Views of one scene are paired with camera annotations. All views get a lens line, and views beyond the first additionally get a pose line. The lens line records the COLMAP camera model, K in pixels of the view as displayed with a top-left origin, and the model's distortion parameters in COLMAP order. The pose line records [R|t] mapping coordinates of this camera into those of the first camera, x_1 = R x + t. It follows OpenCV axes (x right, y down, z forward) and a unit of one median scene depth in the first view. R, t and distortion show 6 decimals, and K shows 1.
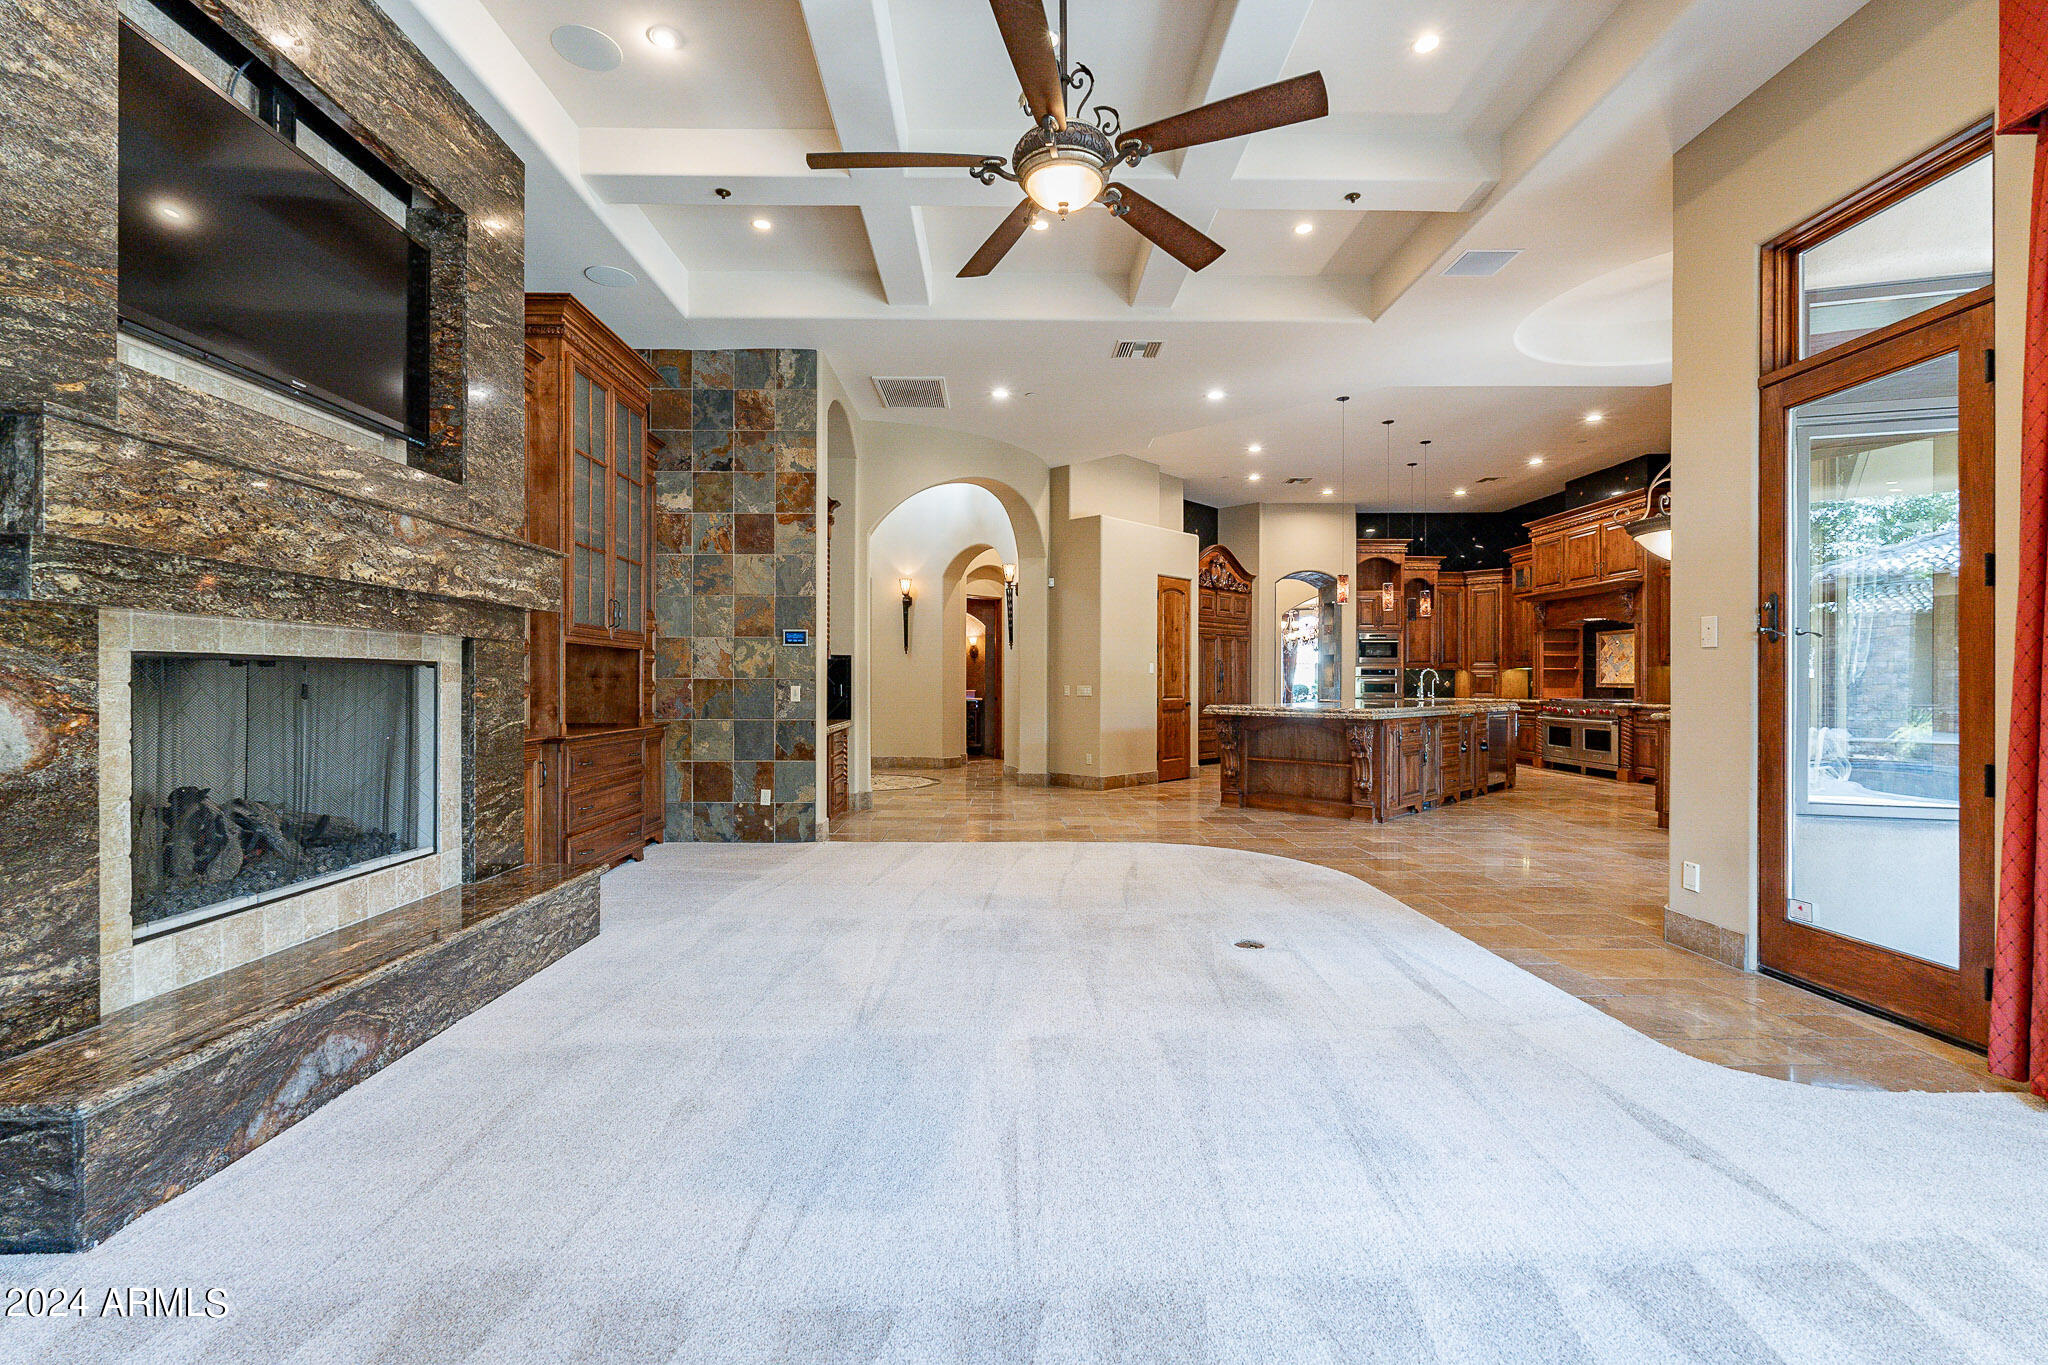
lens RADIAL K [[895.4, 0, 1017.2], [0, 895.4, 682.3], [0, 0, 1]] dist [-0.003282, 0.000805]
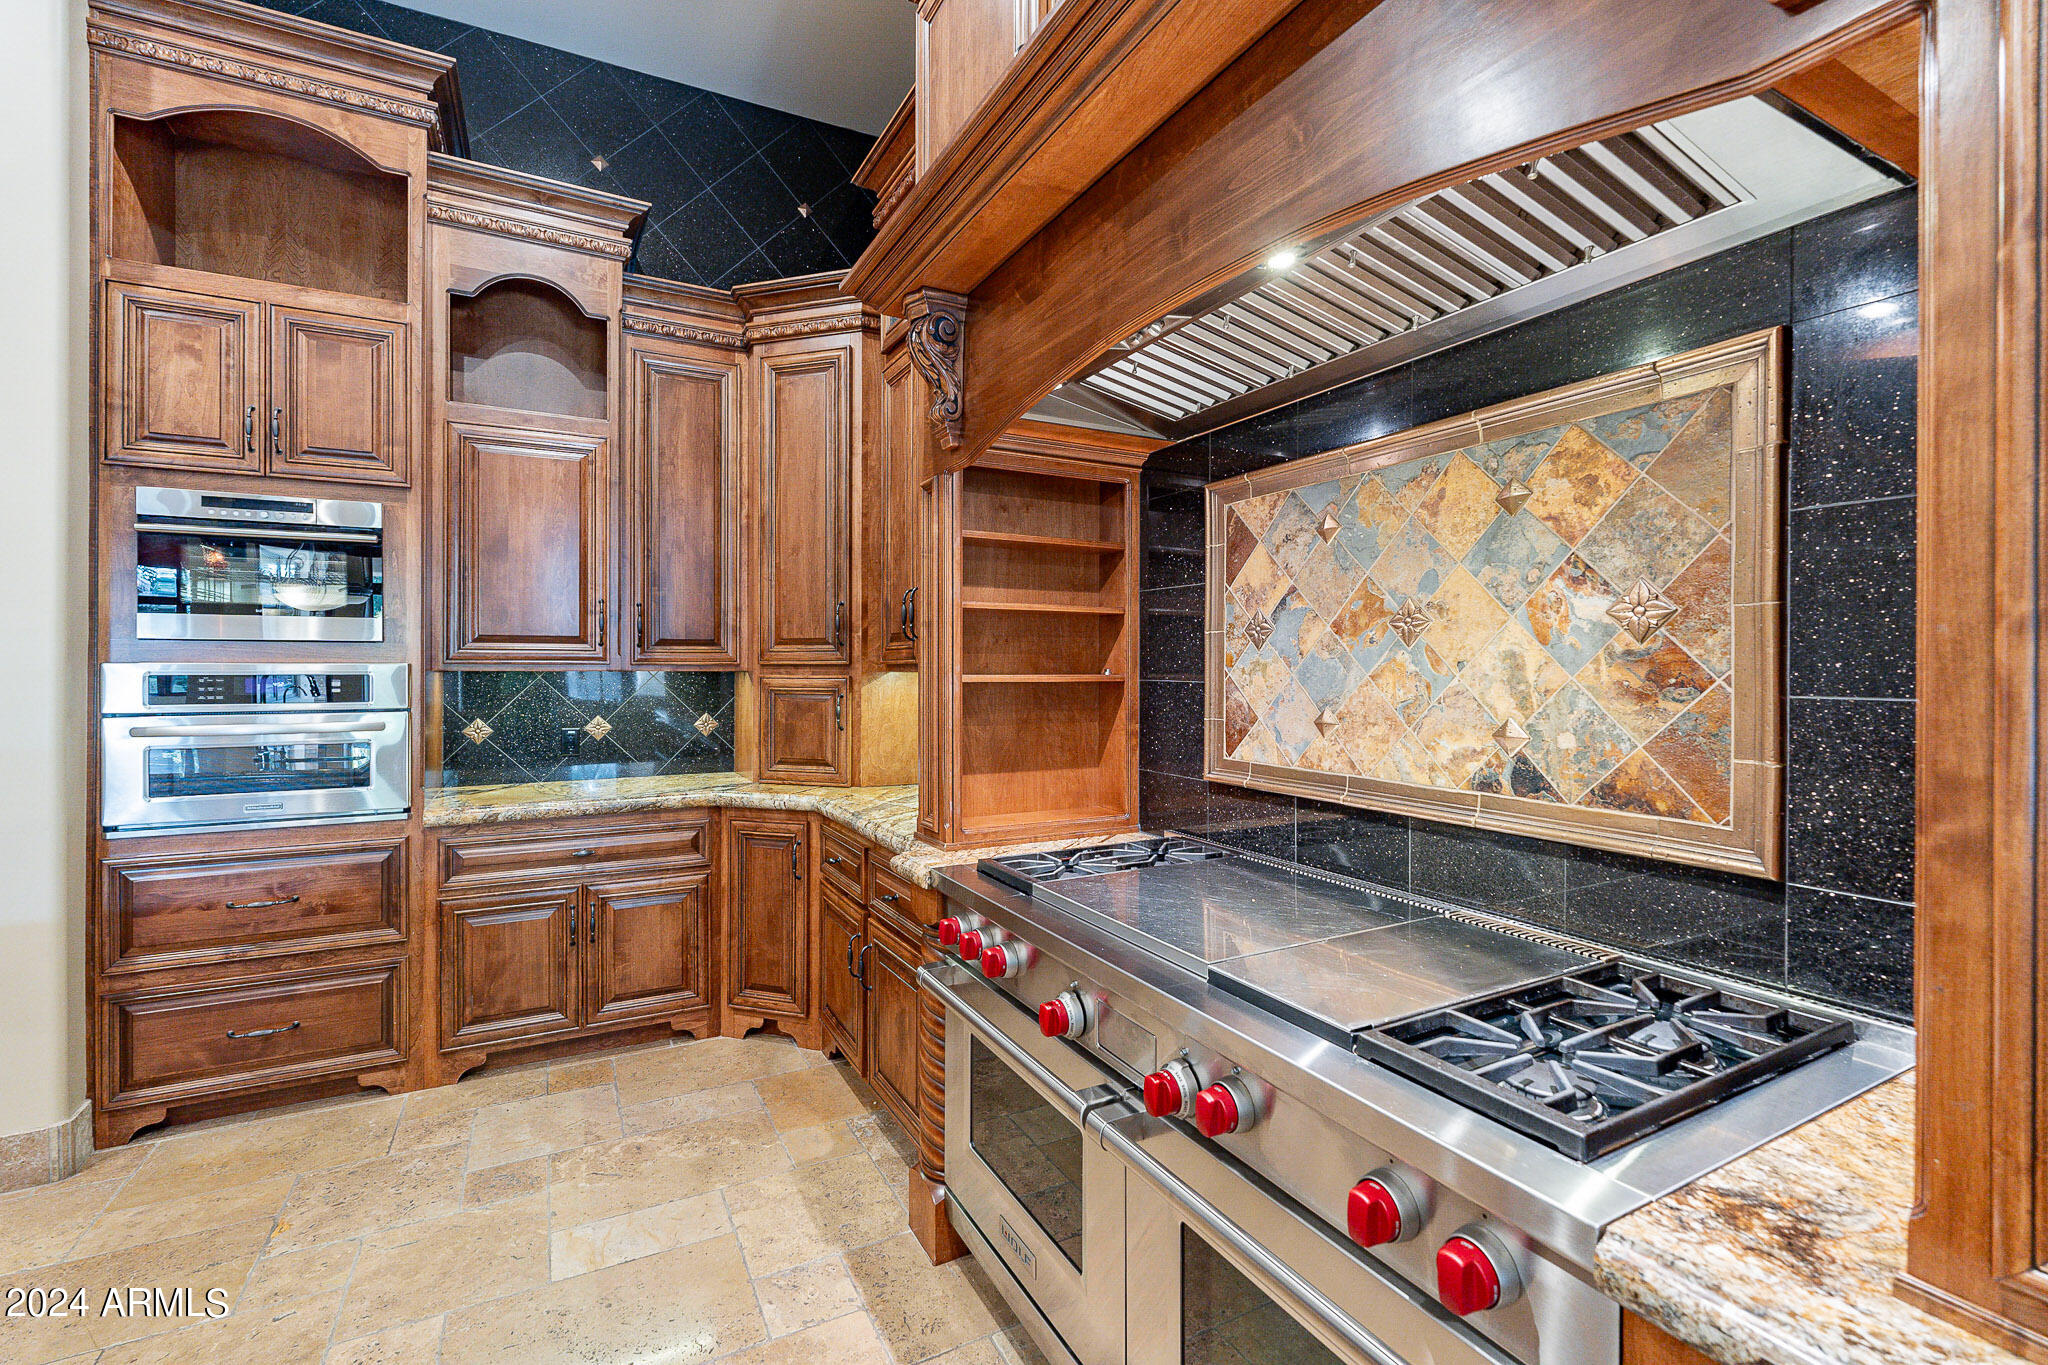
lens RADIAL K [[895.4, 0, 1017.2], [0, 895.4, 682.3], [0, 0, 1]] dist [-0.003282, 0.000805]
pose [[0.894861, -0.002864, 0.446337, 0.513894], [-0.001966, 0.999944, 0.010356, -0.016199], [-0.446341, -0.010145, 0.894805, 0.825557]]
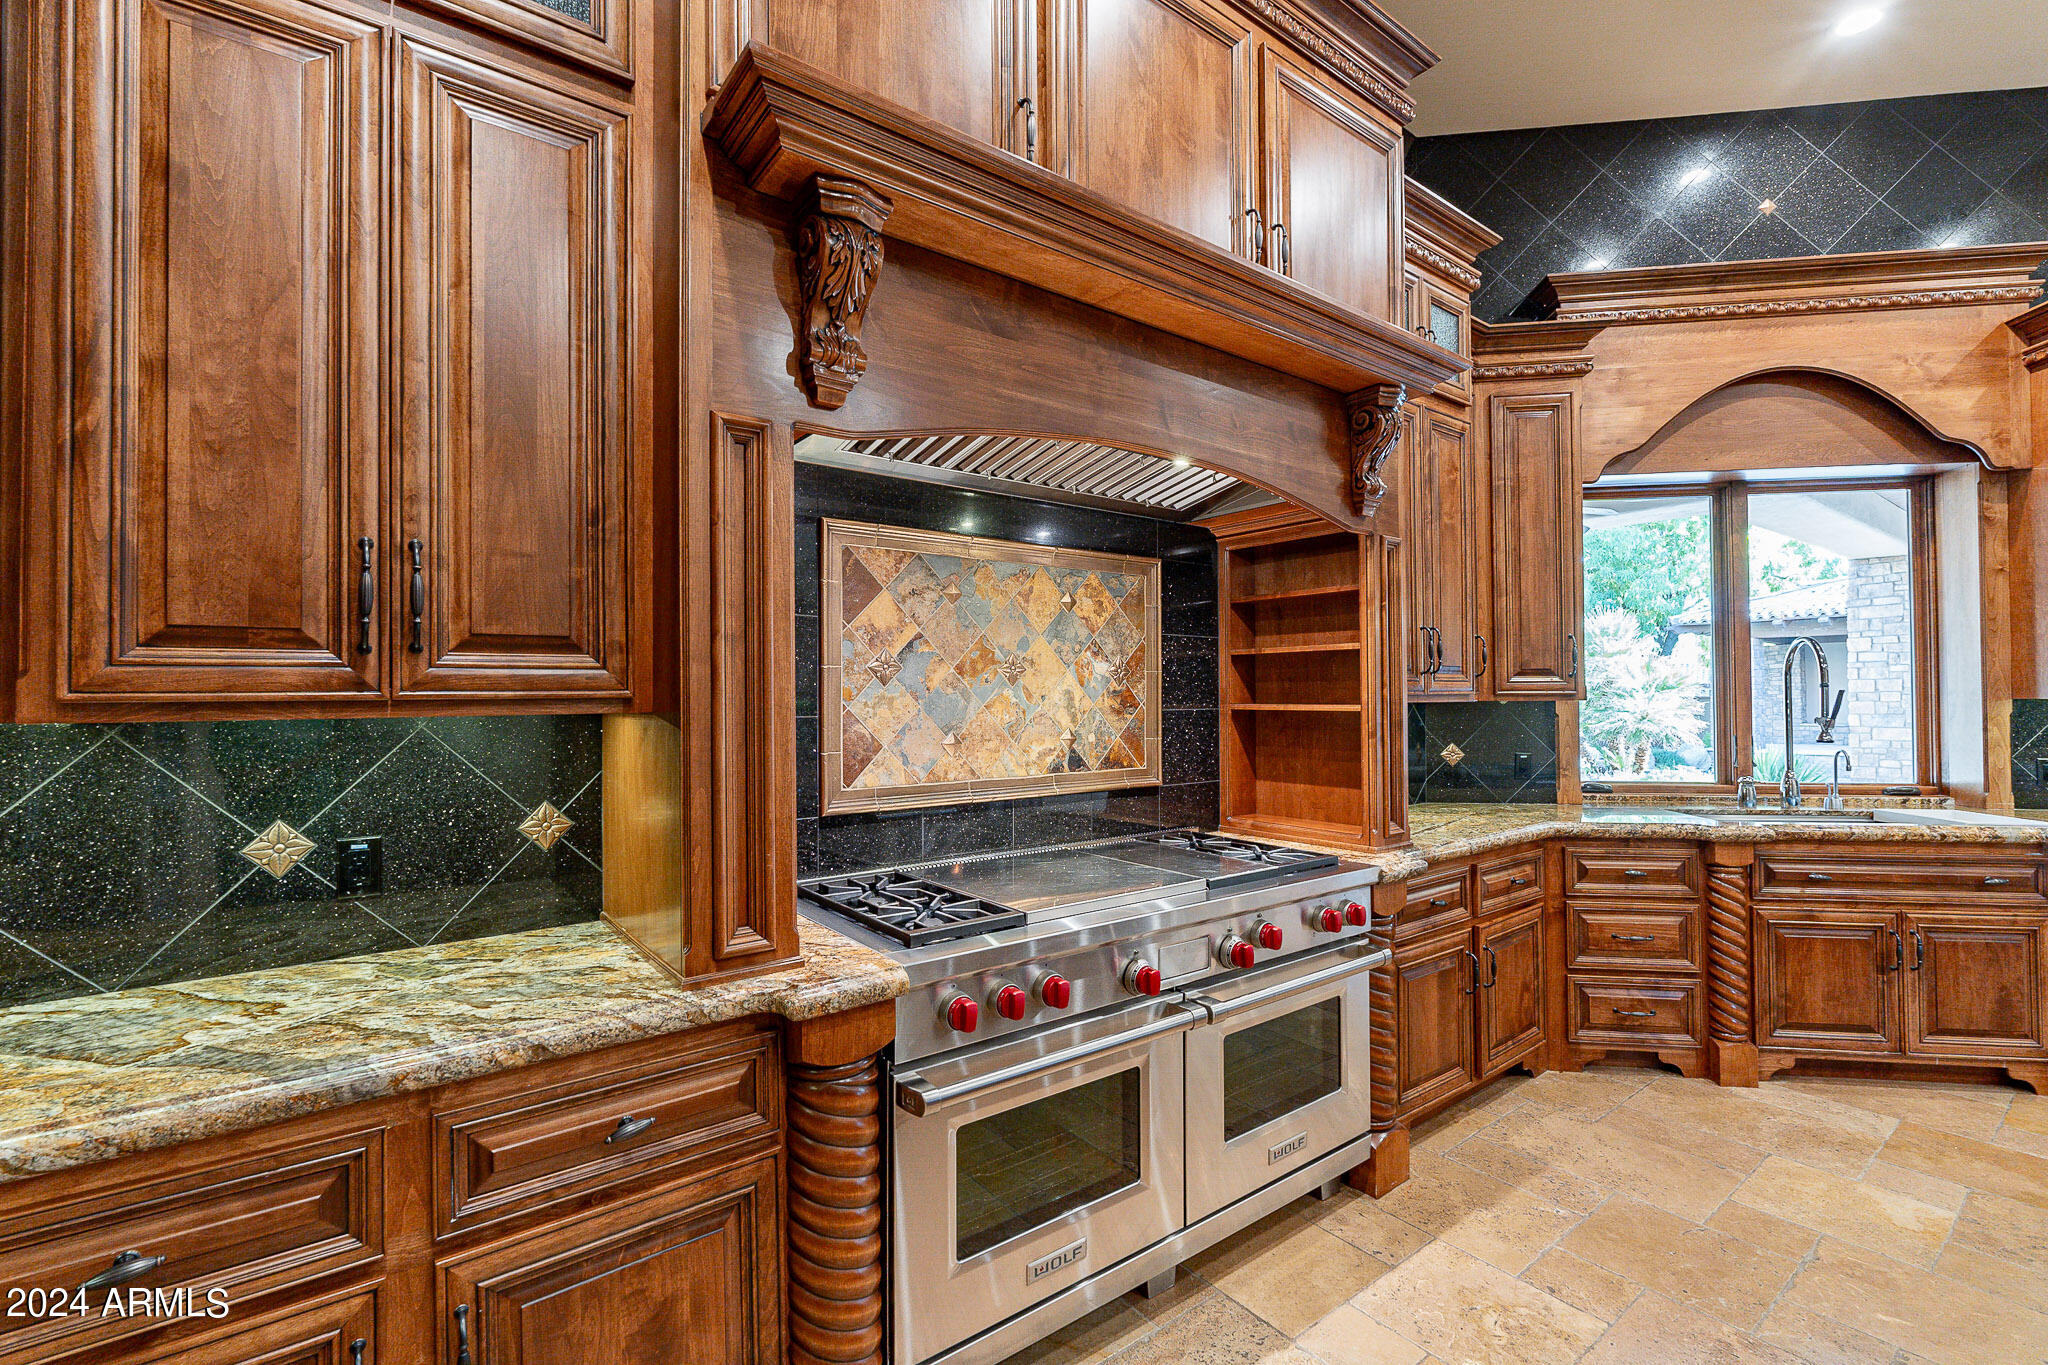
lens RADIAL K [[895.4, 0, 1017.2], [0, 895.4, 682.3], [0, 0, 1]] dist [-0.003282, 0.000805]
pose [[-0.581107, 0.013686, 0.813712, 0.460369], [0.009479, 0.999905, -0.010049, -0.019122], [-0.813772, 0.001873, -0.581181, 1.043616]]
